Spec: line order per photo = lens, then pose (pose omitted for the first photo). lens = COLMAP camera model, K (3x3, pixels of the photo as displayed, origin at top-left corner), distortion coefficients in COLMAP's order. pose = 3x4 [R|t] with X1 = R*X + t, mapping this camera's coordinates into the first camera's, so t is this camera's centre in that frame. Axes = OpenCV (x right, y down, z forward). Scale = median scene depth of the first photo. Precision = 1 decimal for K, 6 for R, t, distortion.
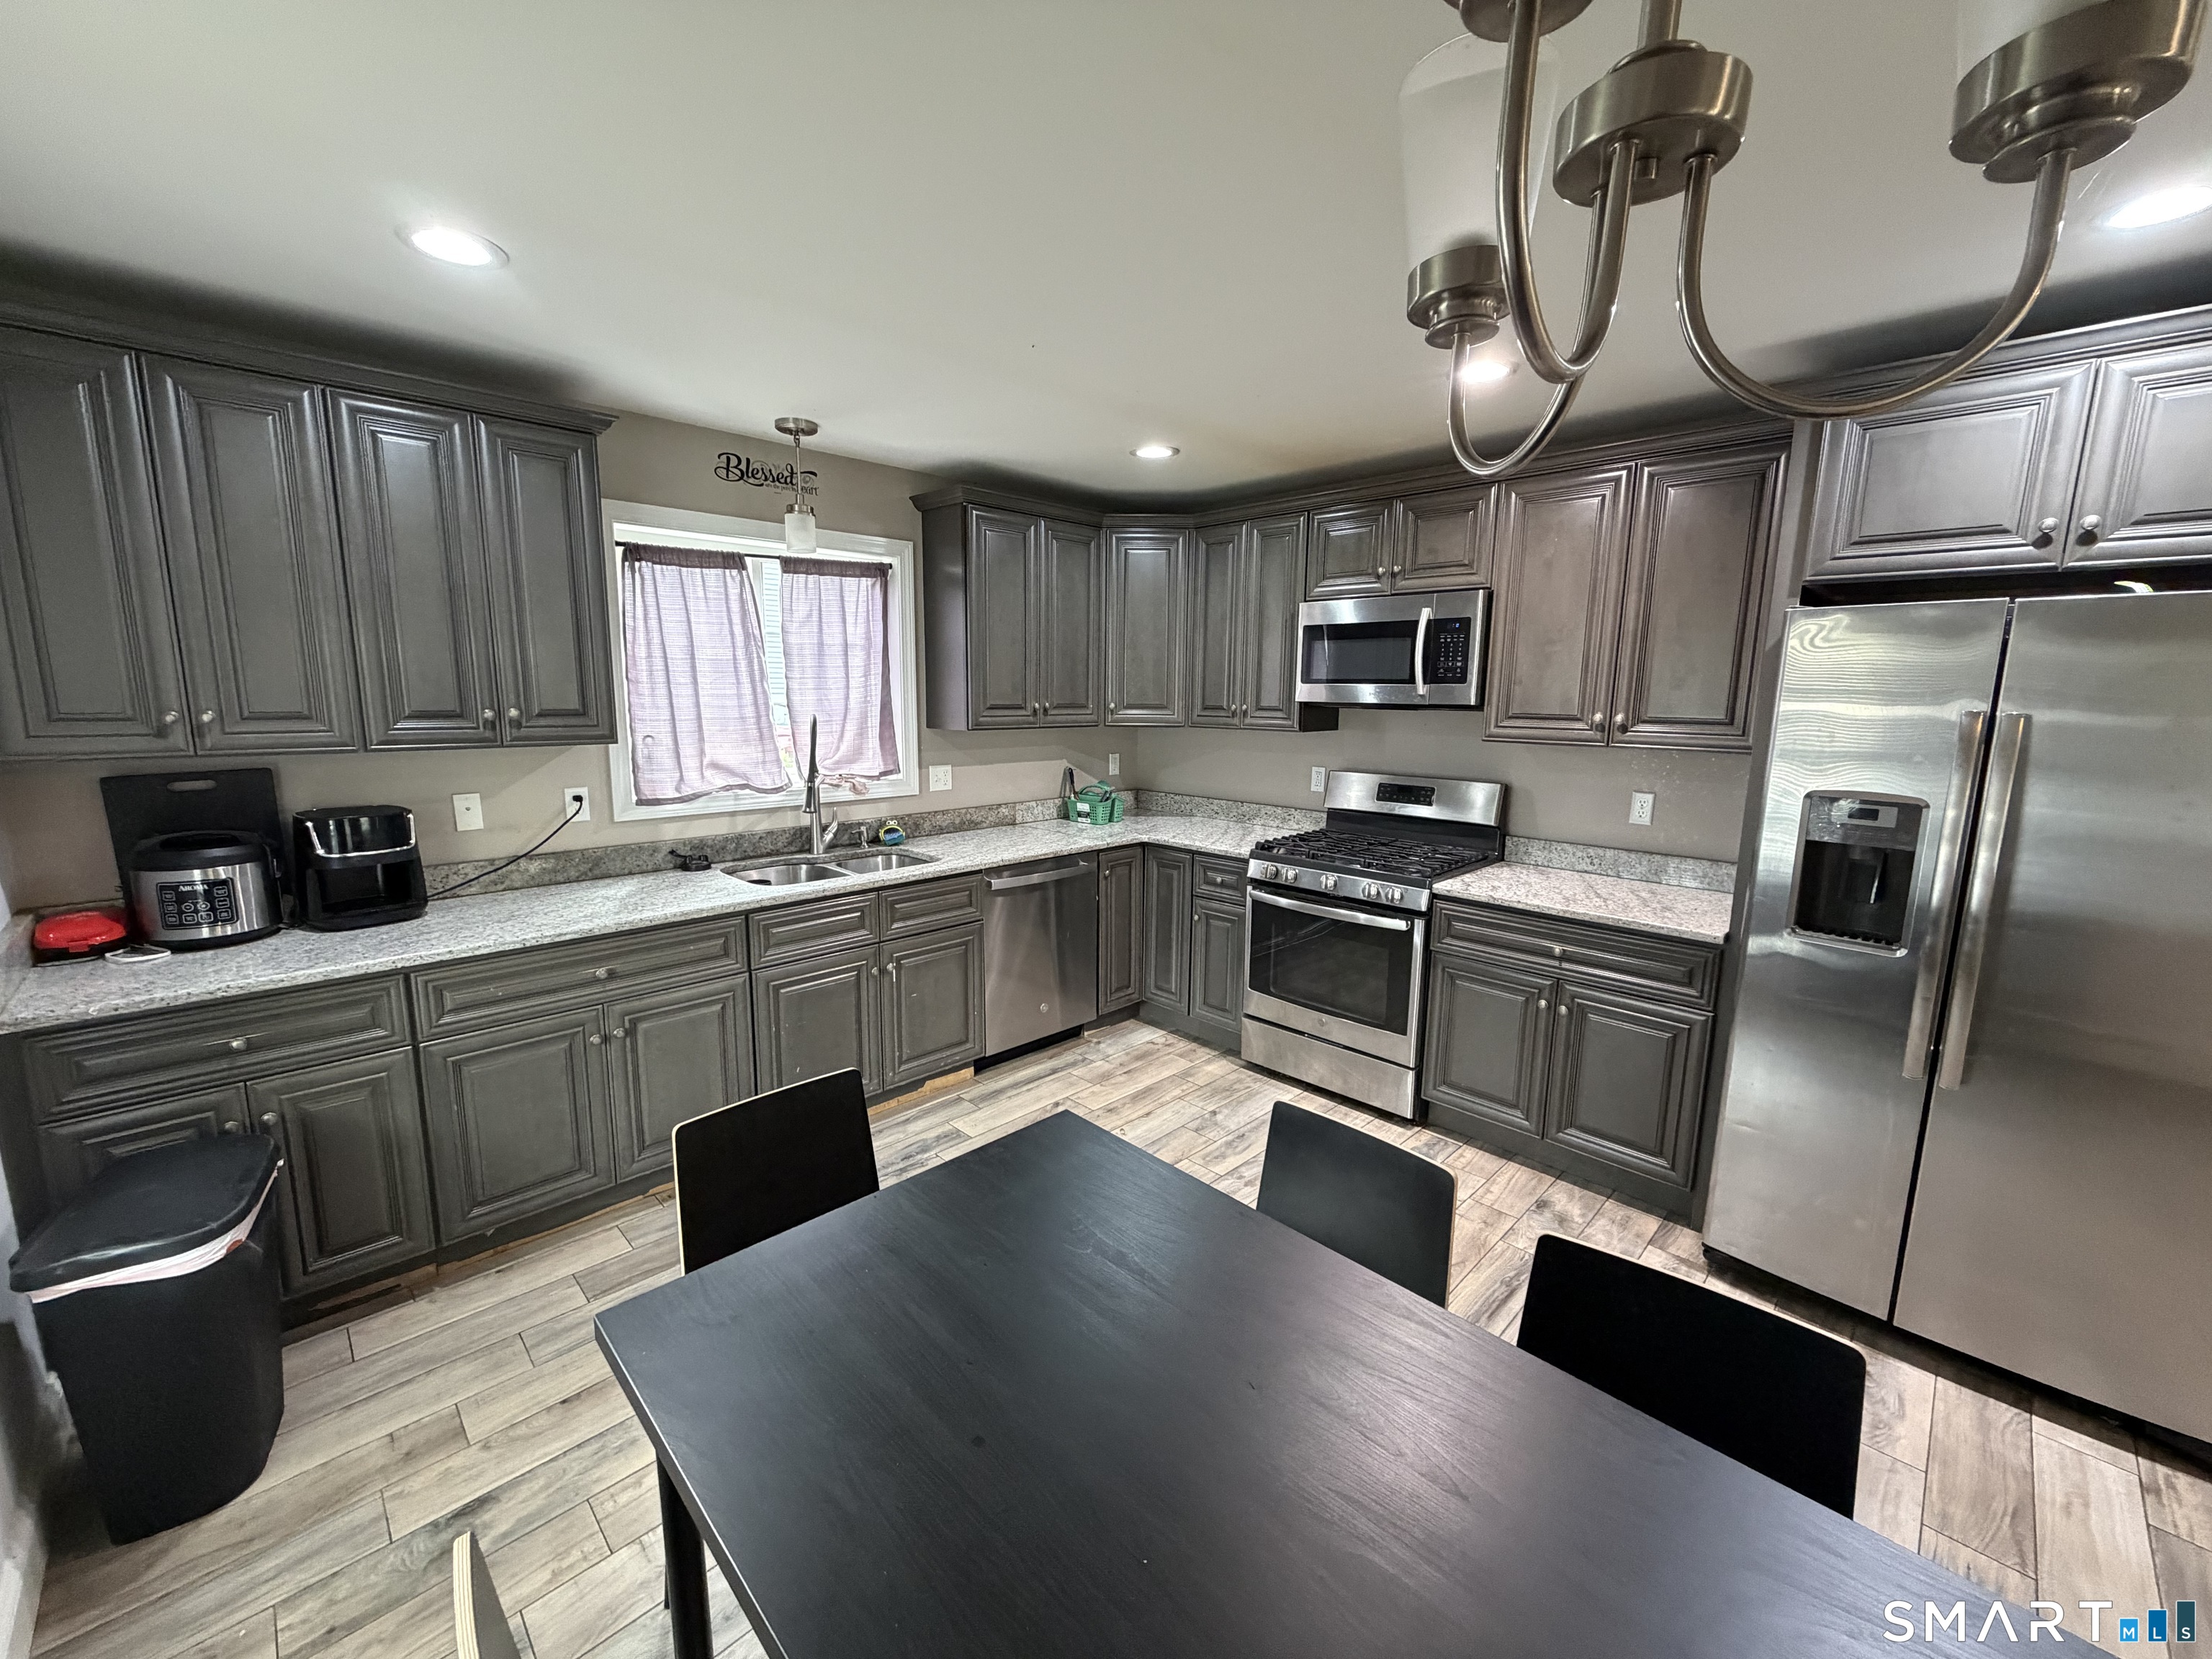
lens RADIAL K [[882.6, 0, 1106.0], [0, 882.6, 829.5], [0, 0, 1]] dist [0.000141, 0.000293]
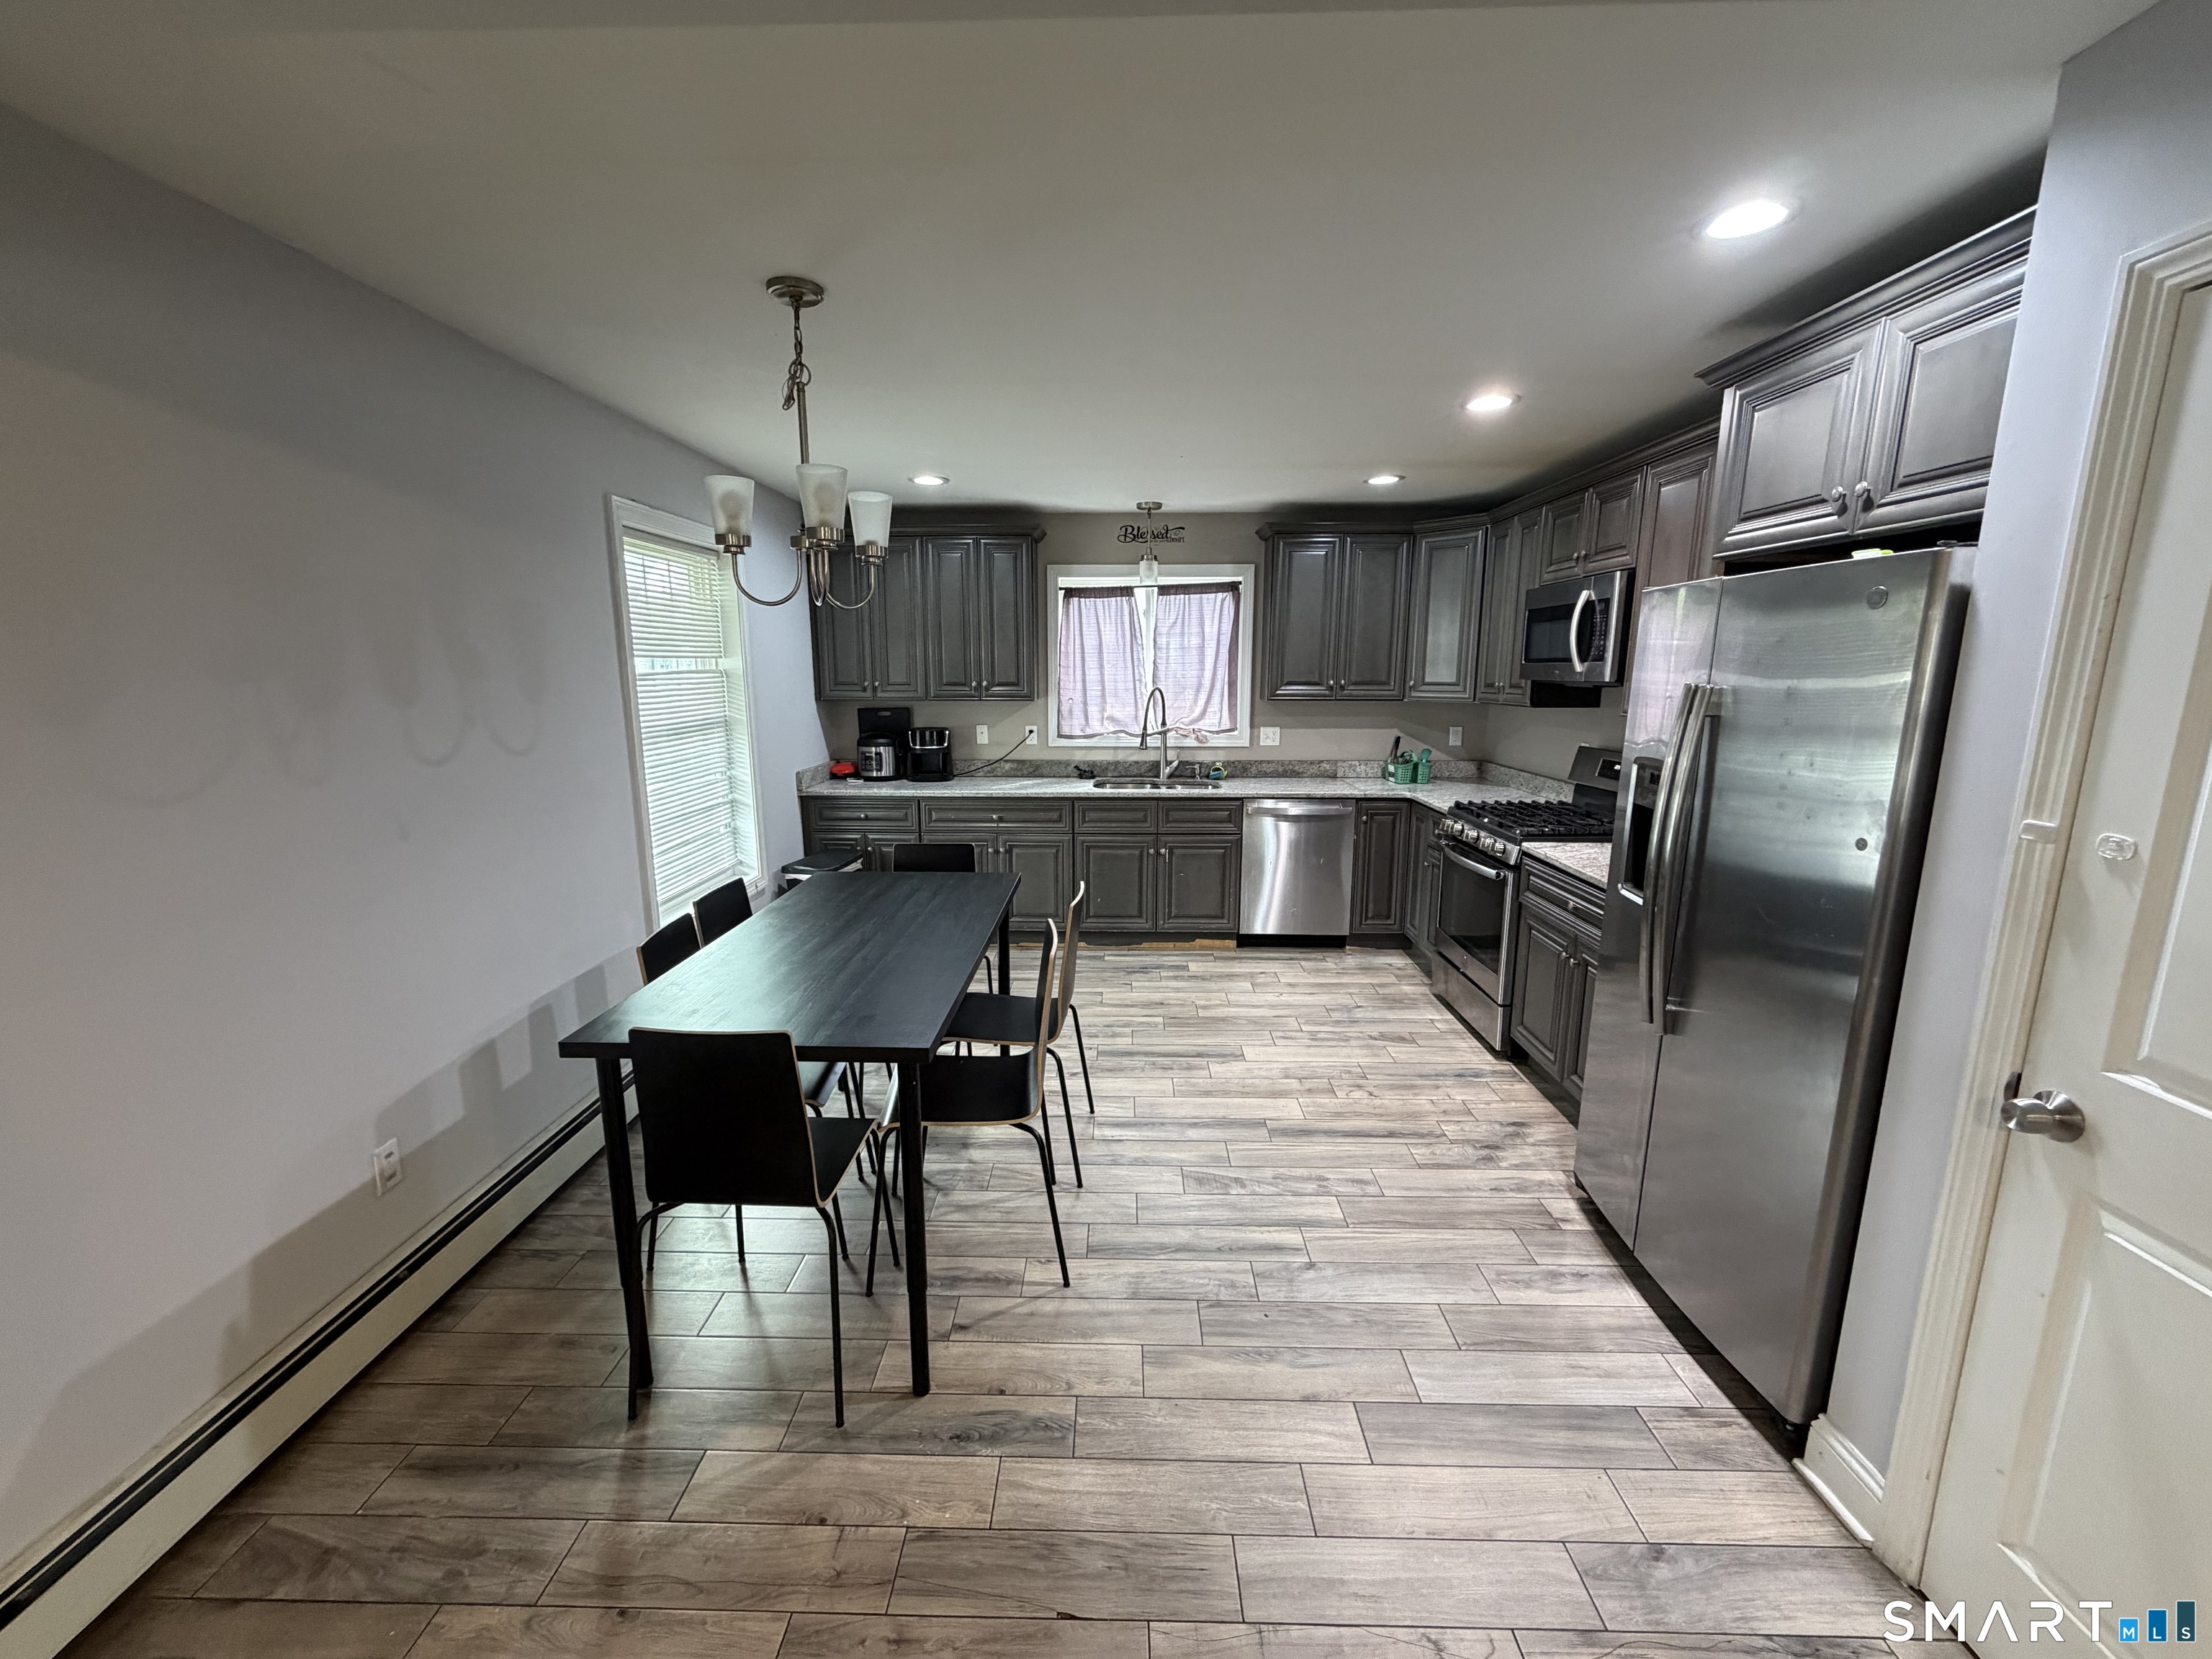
lens RADIAL K [[882.6, 0, 1106.0], [0, 882.6, 829.5], [0, 0, 1]] dist [0.000141, 0.000293]
pose [[0.697548, 0.120611, -0.706314, 0.753185], [-0.108027, 0.992166, 0.062737, 0.031633], [0.708348, 0.032539, 0.705113, -0.156488]]
